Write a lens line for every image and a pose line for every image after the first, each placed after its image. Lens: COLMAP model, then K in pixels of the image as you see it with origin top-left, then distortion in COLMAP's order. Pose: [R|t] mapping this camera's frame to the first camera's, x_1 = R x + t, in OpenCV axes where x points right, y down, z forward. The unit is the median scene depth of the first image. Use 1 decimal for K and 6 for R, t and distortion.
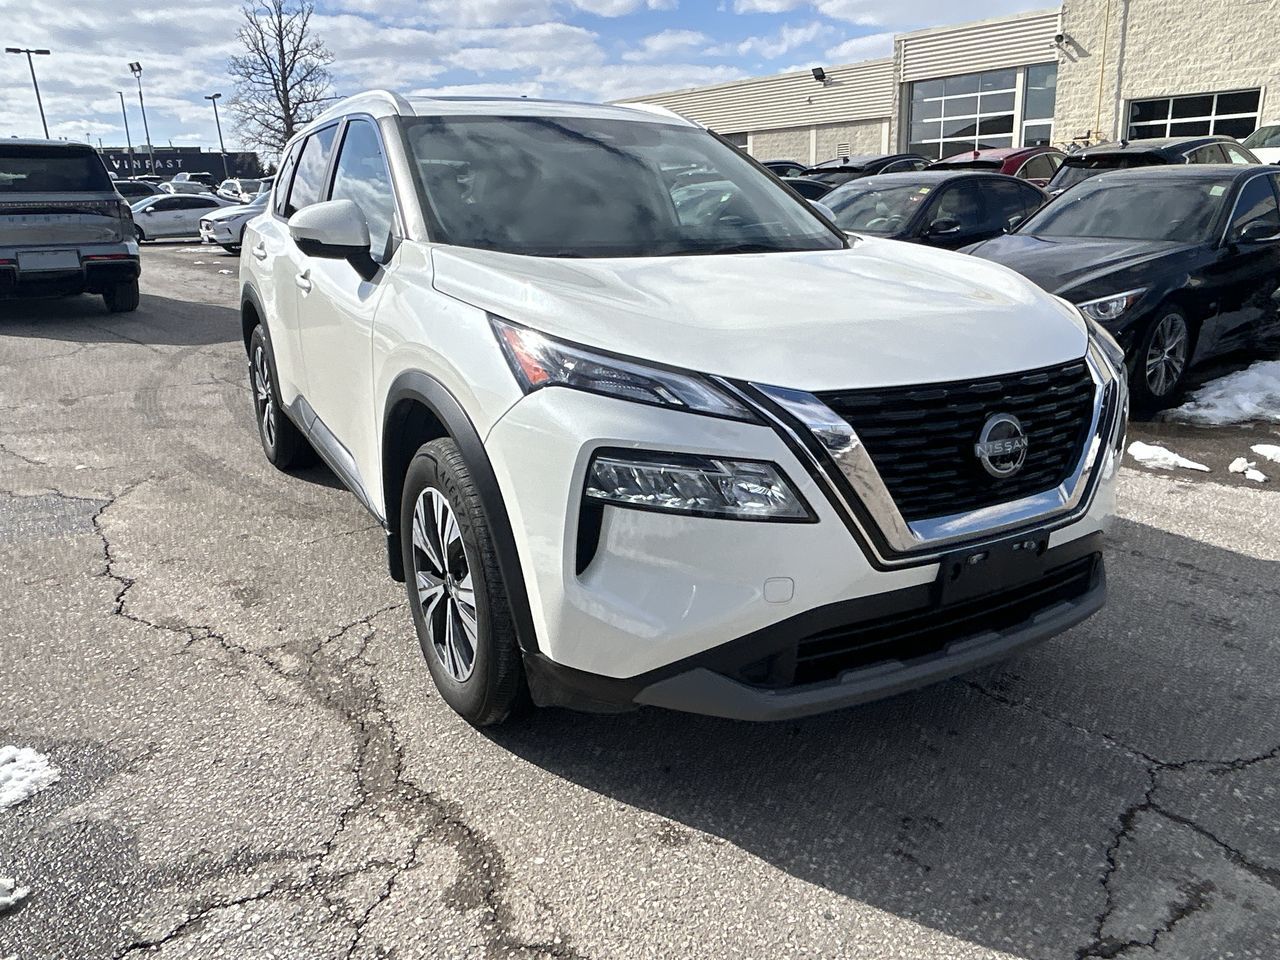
lens RADIAL K [[925.8, 0, 640.0], [0, 925.8, 480.0], [0, 0, 1]] dist [-0.006928, -0.001016]
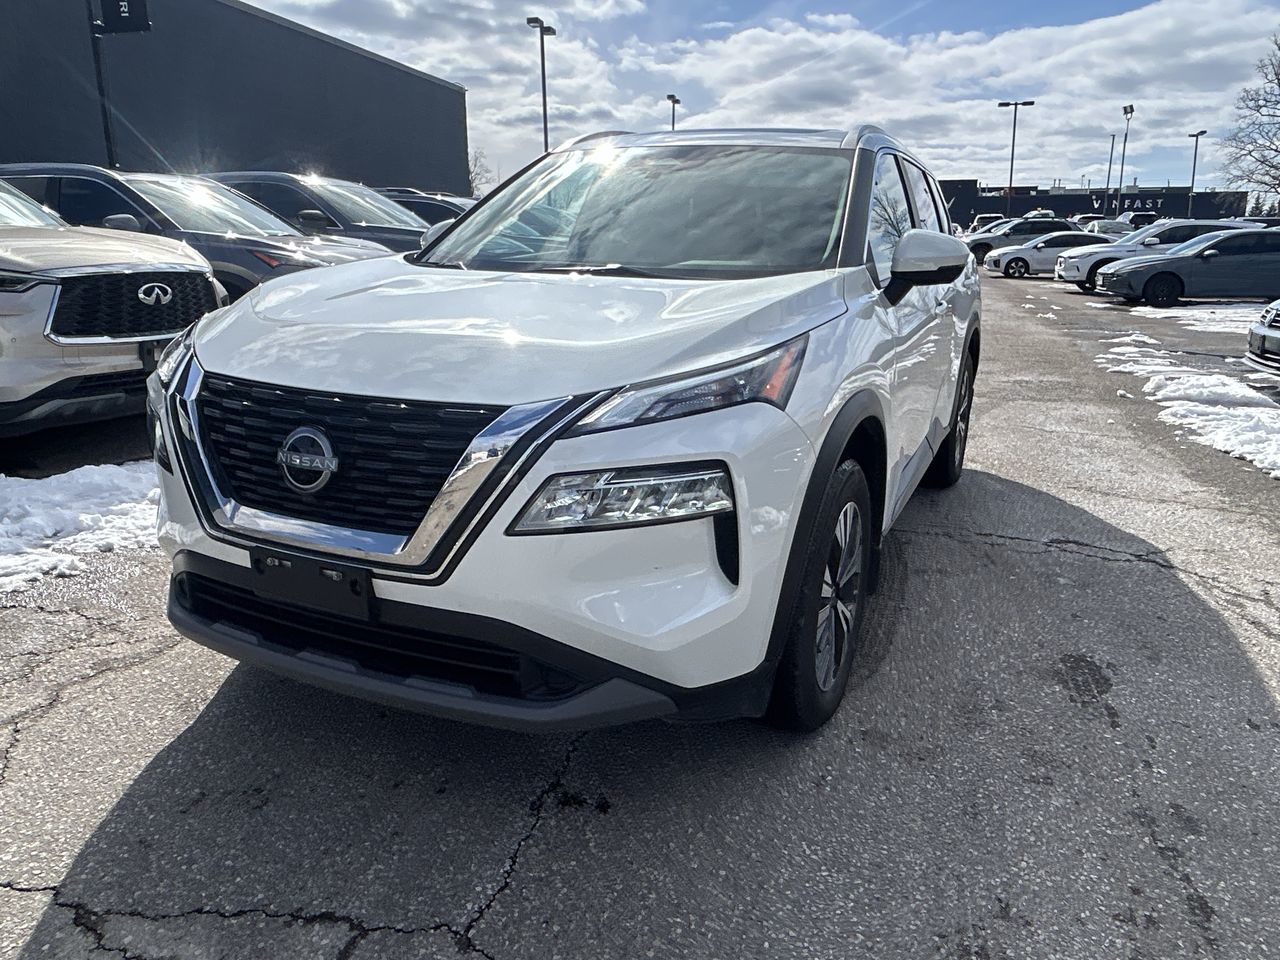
lens RADIAL K [[923.5, 0, 637.6], [0, 923.5, 483.6], [0, 0, 1]] dist [-0.002026, -0.007756]
pose [[0.572155, 0.230613, -0.787055, 0.826681], [-0.258675, 0.961414, 0.093656, -0.118391], [0.778284, 0.150006, 0.609732, 0.409127]]
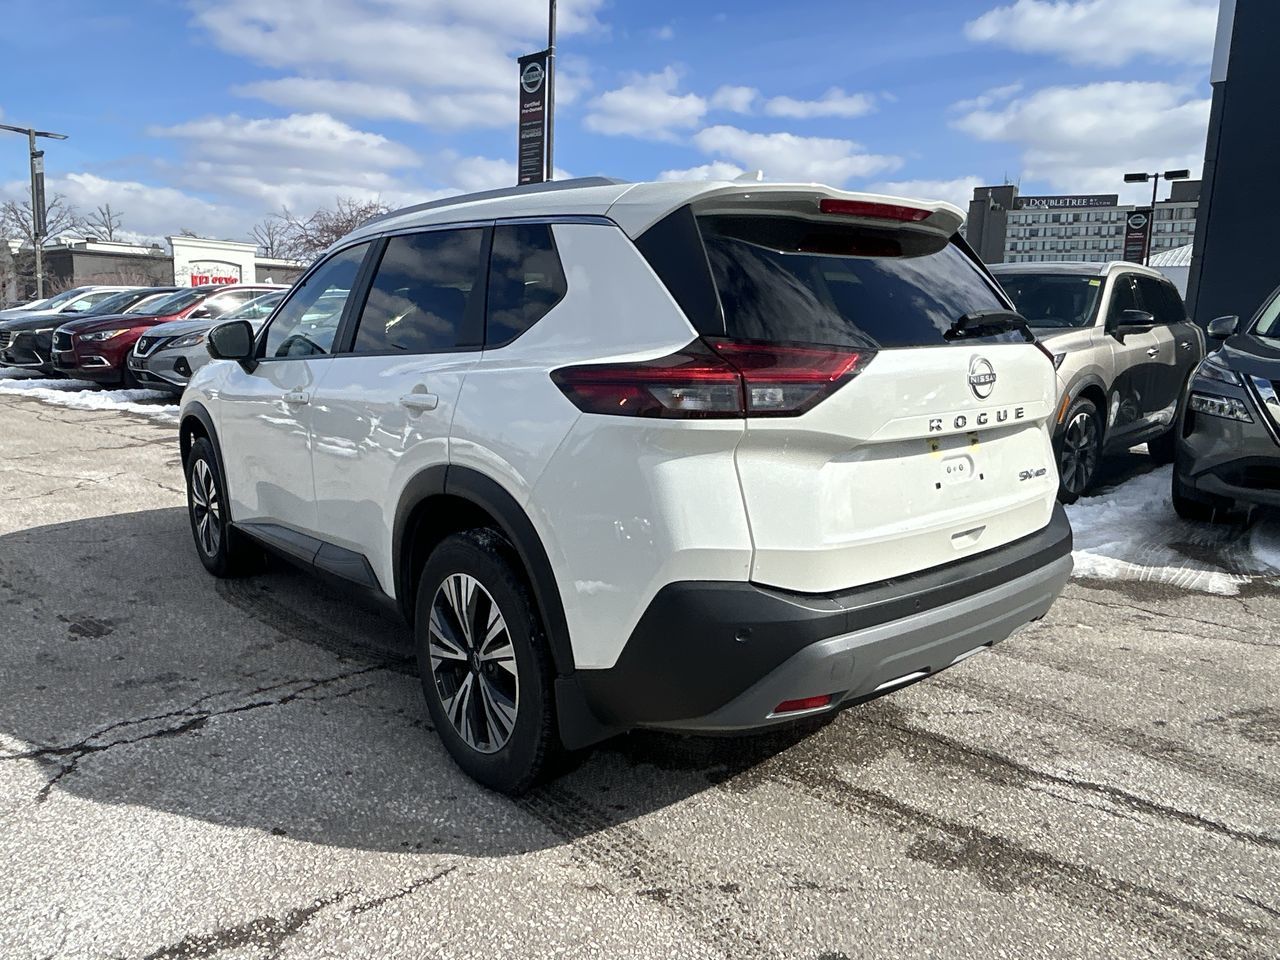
lens RADIAL K [[902.9, 0, 642.0], [0, 902.9, 478.4], [0, 0, 1]] dist [-0.008171, 0.000154]
pose [[-0.985959, 0.033855, -0.163519, -0.120470], [-0.044137, 0.891572, 0.450723, -0.730218], [0.161048, 0.451611, -0.877559, 2.395778]]
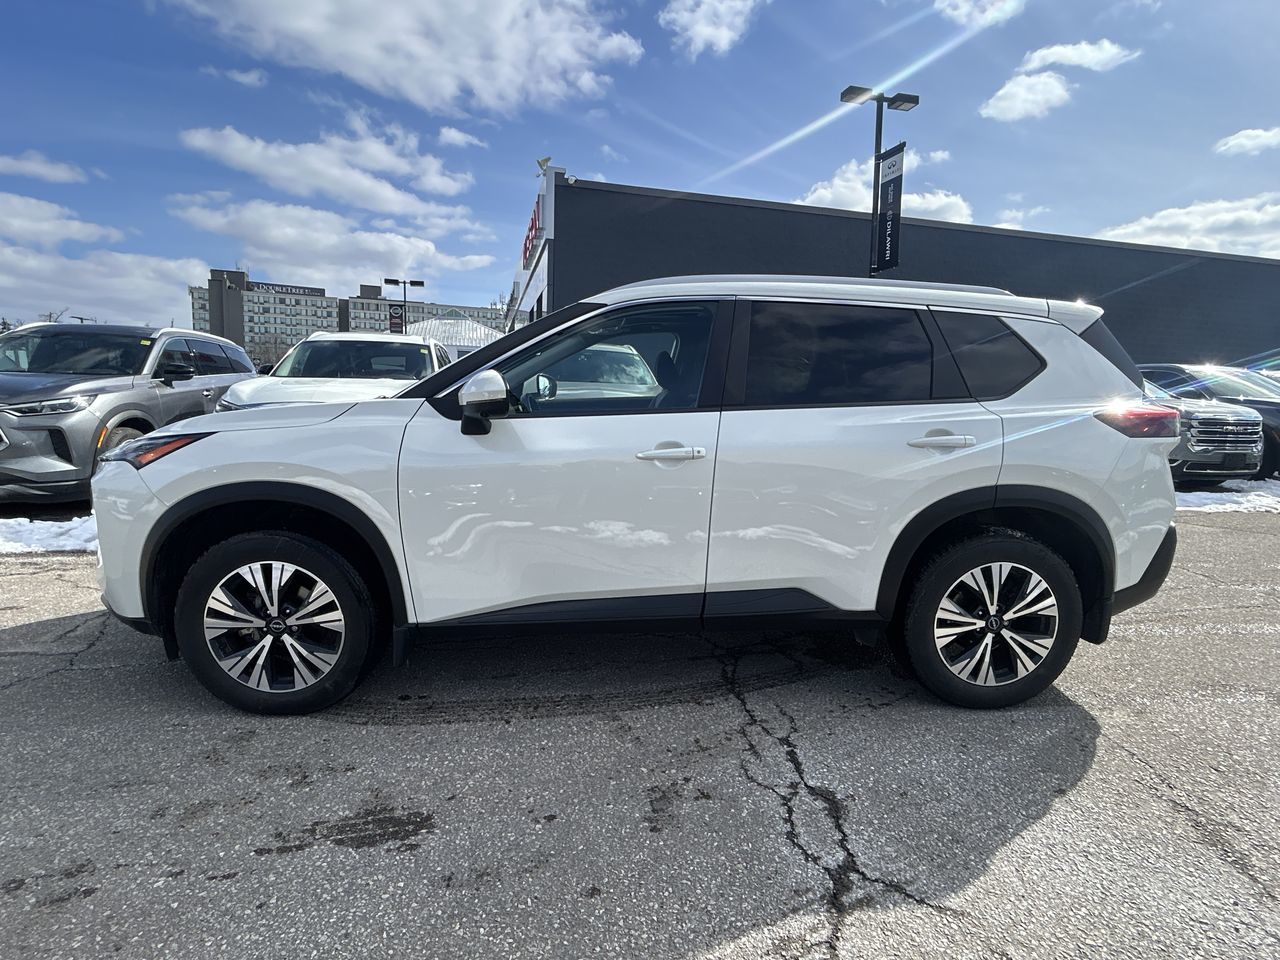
lens RADIAL K [[640.3, 0, 642.7], [0, 640.3, 486.6], [0, 0, 1]] dist [-0.018886, 0.016452]
pose [[-0.447654, 0.139217, -0.883303, 0.774812], [-0.278945, 0.916773, 0.285861, -0.478487], [0.849585, 0.374360, -0.371564, 1.599986]]
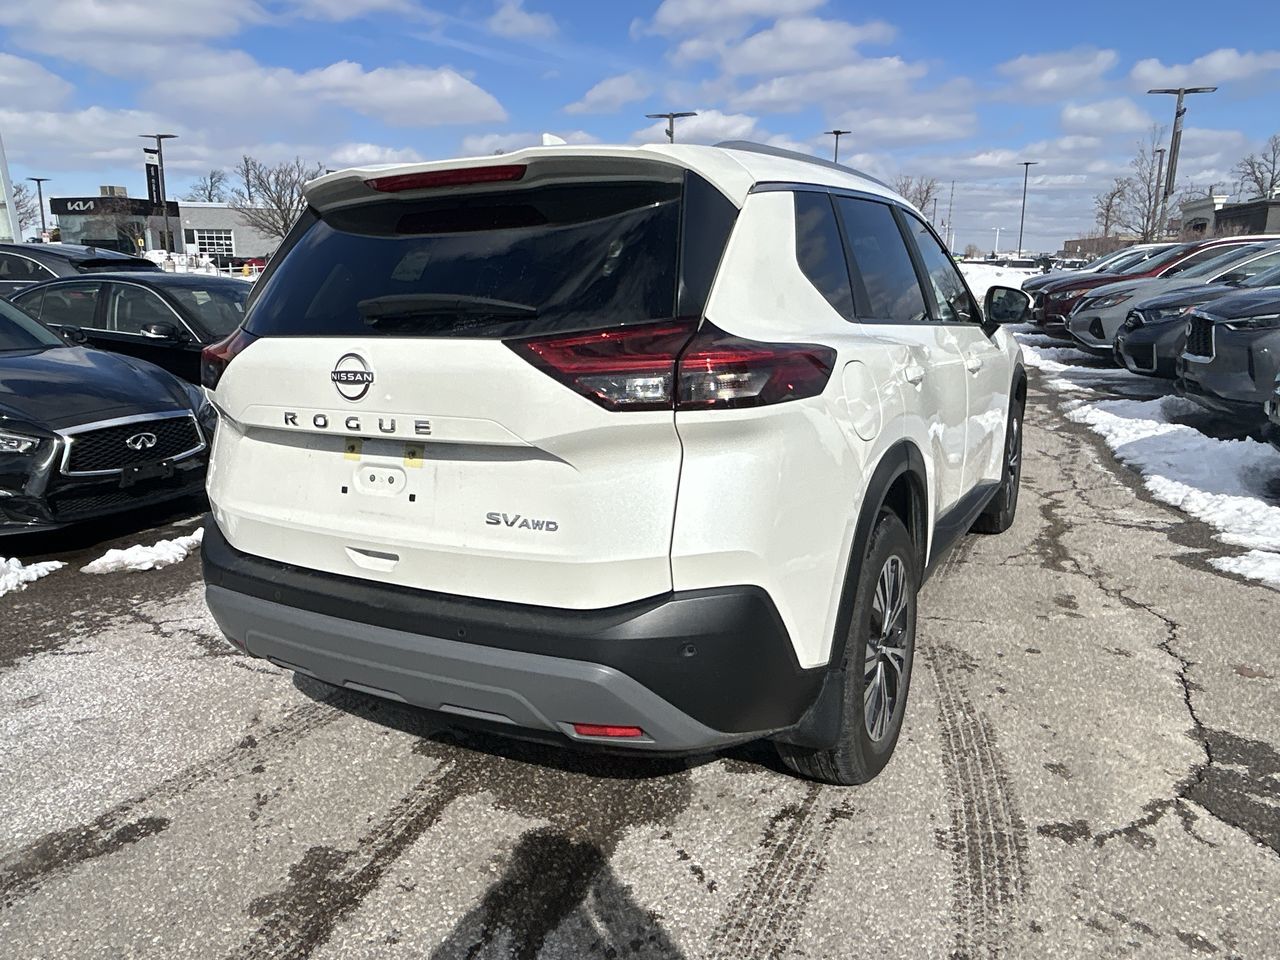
lens RADIAL K [[903.5, 0, 638.3], [0, 903.5, 478.0], [0, 0, 1]] dist [-0.008067, 0.000064]
pose [[-0.519256, -0.163949, 0.838746, -1.113916], [0.269777, 0.899801, 0.342898, -0.588795], [-0.810922, 0.404326, -0.422997, 1.914722]]
